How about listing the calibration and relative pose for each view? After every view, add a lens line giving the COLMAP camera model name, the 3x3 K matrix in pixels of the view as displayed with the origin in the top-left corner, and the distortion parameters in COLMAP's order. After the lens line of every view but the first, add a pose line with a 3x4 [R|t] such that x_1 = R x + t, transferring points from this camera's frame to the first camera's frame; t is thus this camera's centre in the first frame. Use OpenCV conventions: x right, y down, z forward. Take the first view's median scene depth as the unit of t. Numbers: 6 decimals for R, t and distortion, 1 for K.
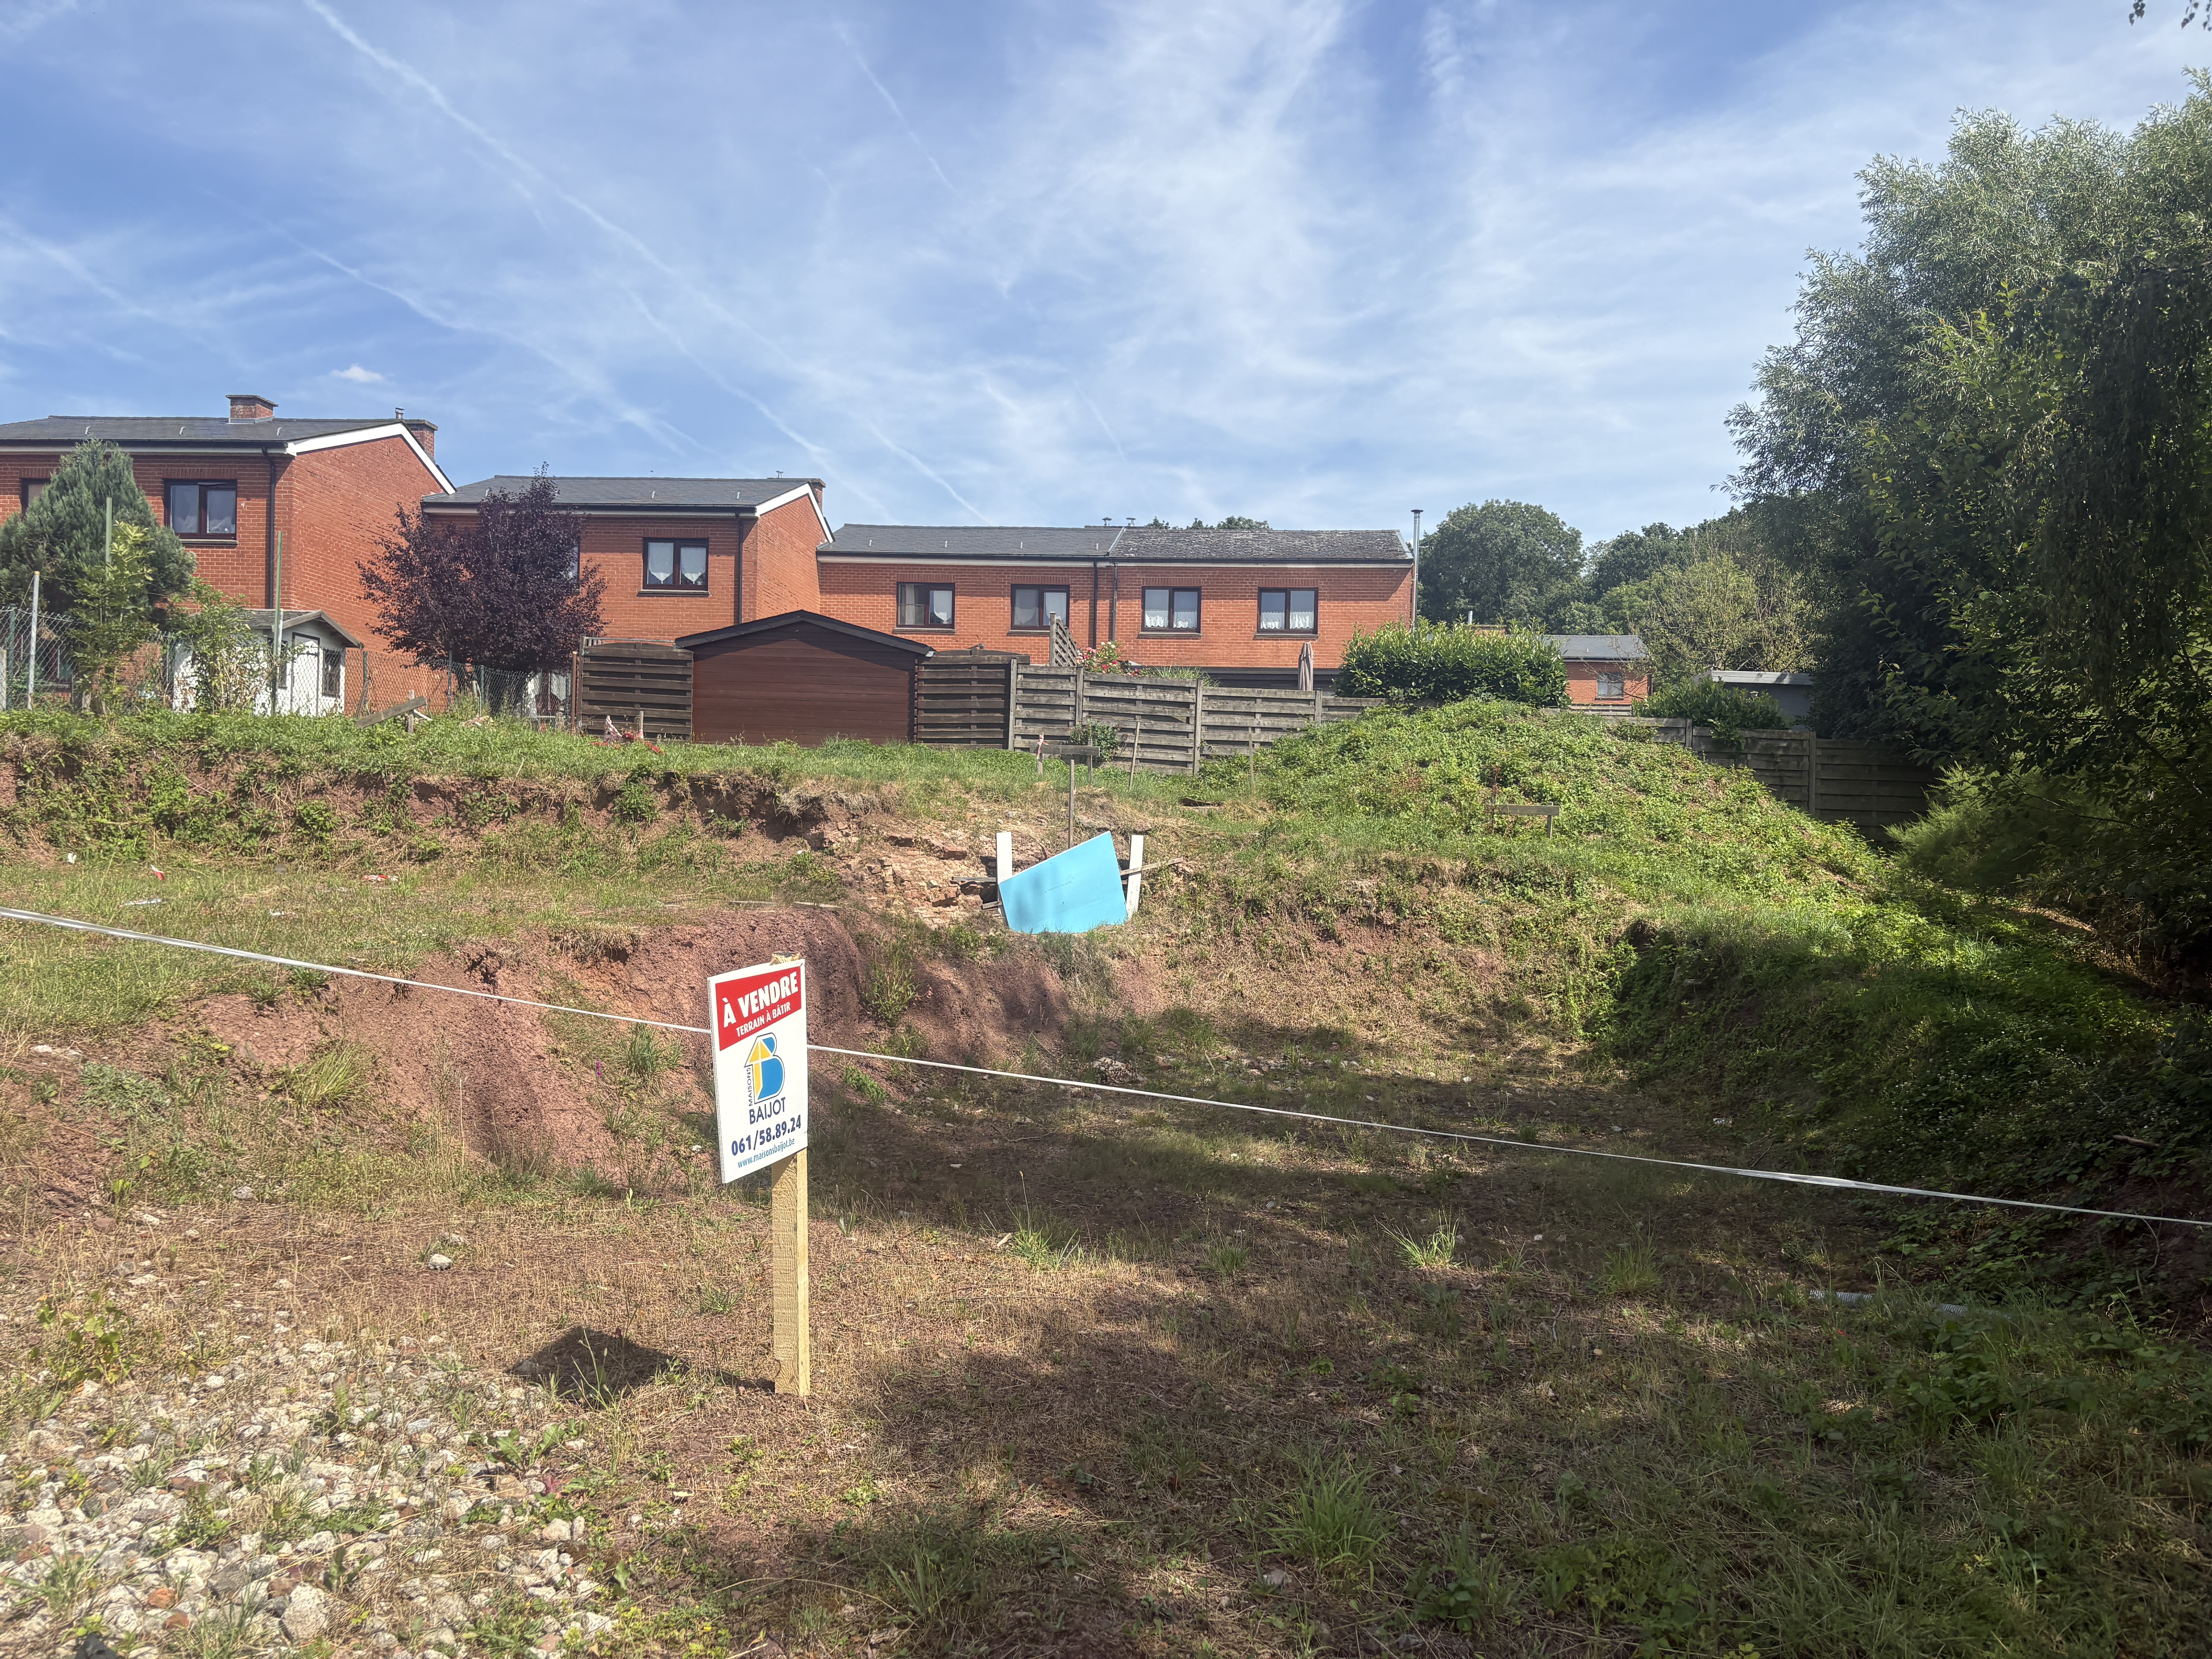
lens RADIAL K [[1656.5, 0, 1133.2], [0, 1656.5, 854.8], [0, 0, 1]] dist [0.090846, -0.108818]
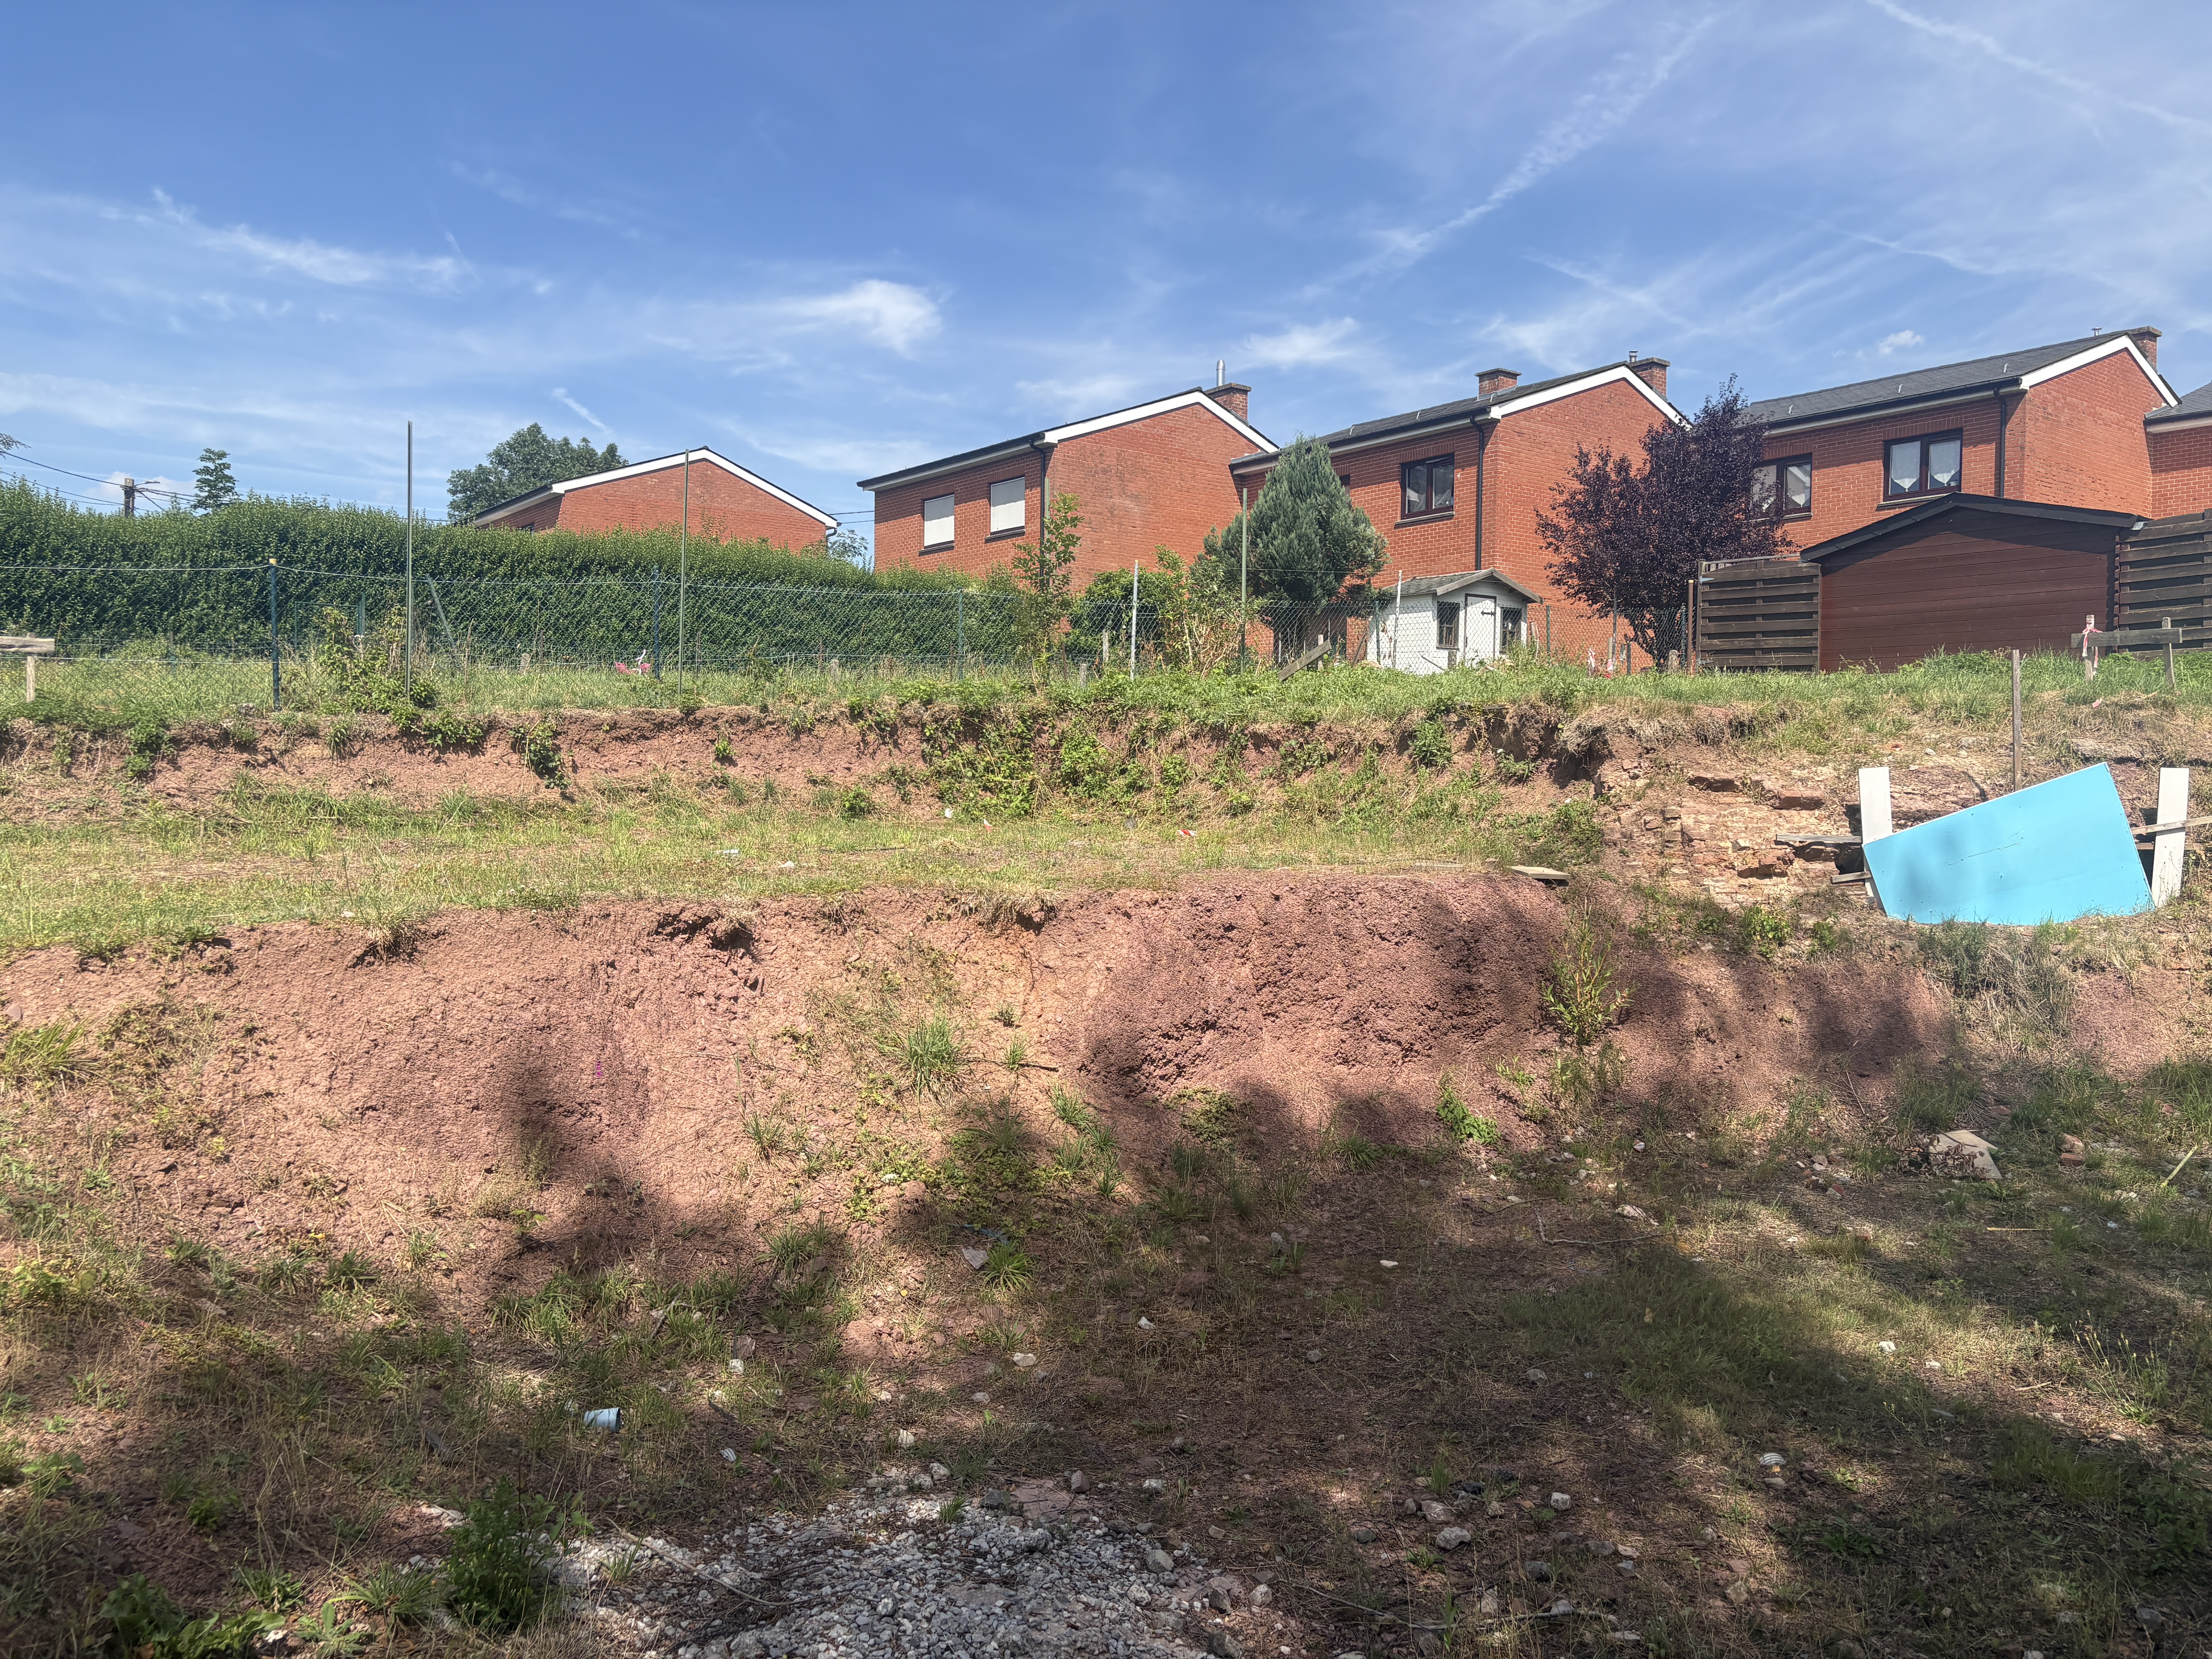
lens RADIAL K [[1683.3, 0, 1134.0], [0, 1683.3, 776.0], [0, 0, 1]] dist [0.091933, -0.116102]
pose [[0.667146, -0.022374, -0.744591, 0.215229], [0.004320, 0.999648, -0.026168, 0.005826], [0.744914, 0.014241, 0.667008, 0.299290]]
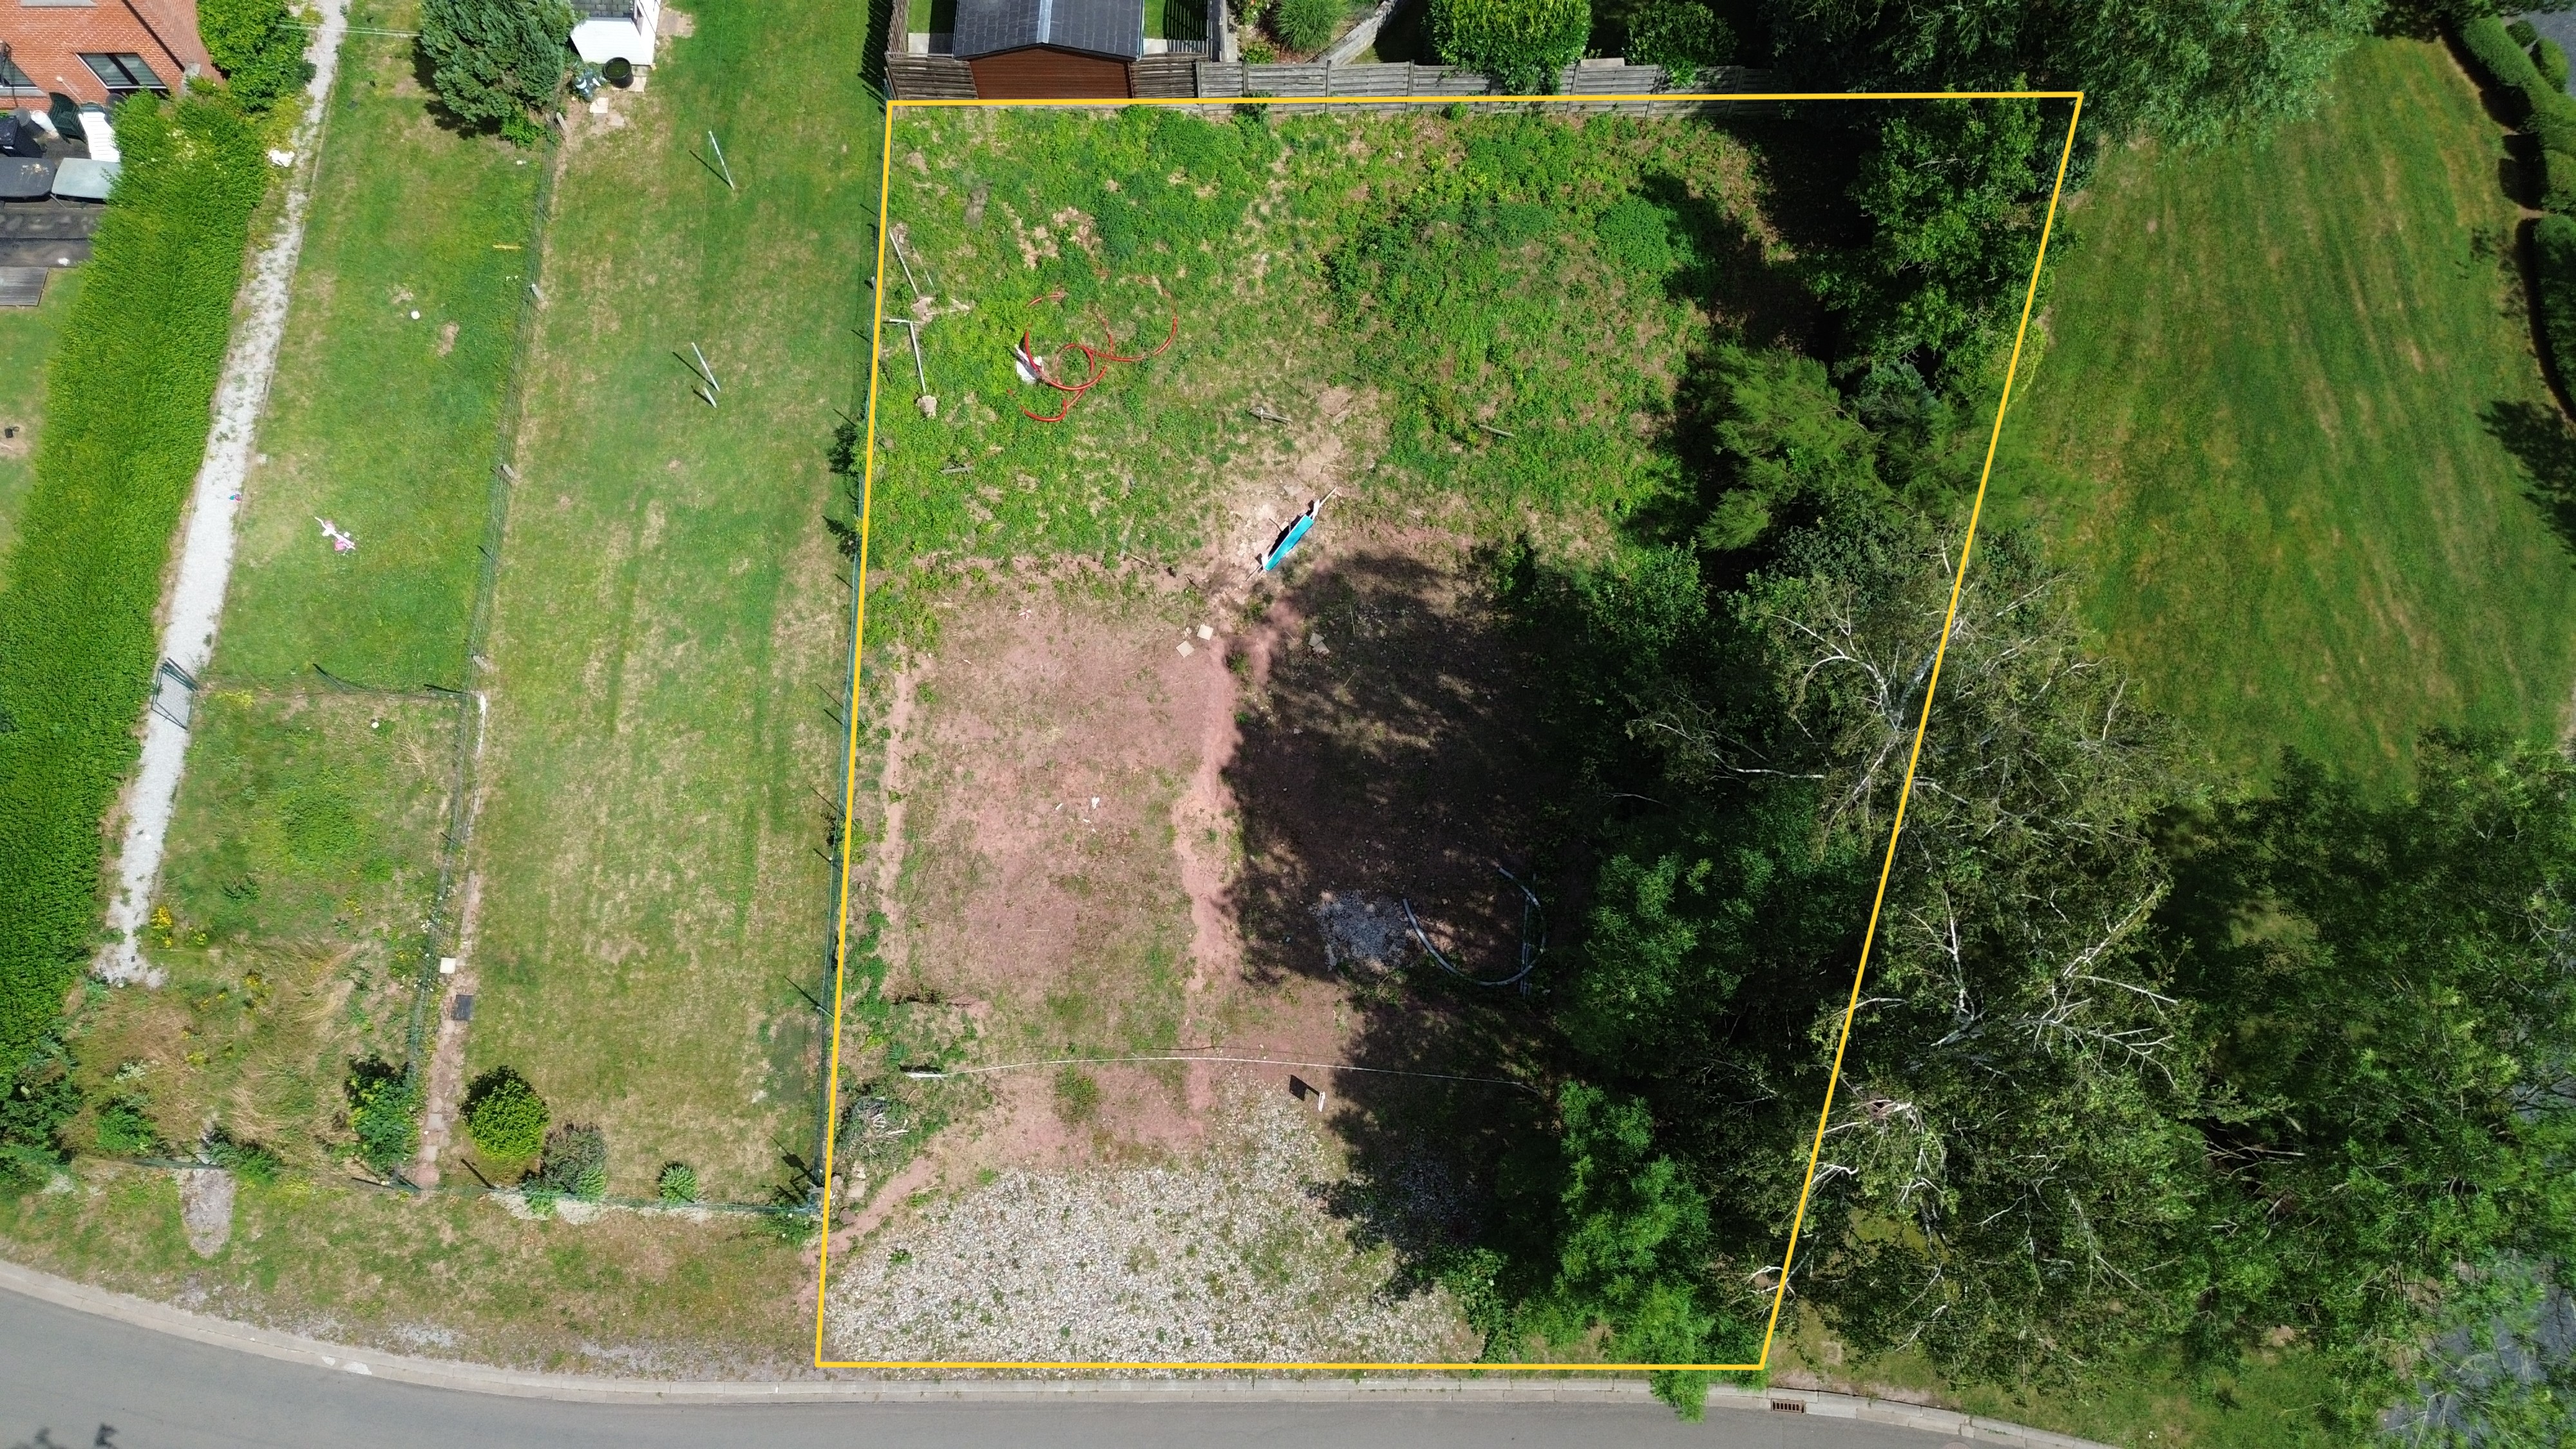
lens RADIAL K [[1817.9, 0, 1288.0], [0, 1817.9, 724.5], [0, 0, 1]] dist [0.113008, -0.149918]
pose [[0.996607, -0.077445, -0.027885, 0.009722], [0.053076, 0.345686, 0.936848, -2.193295], [-0.062915, -0.935149, 0.348623, -0.129483]]
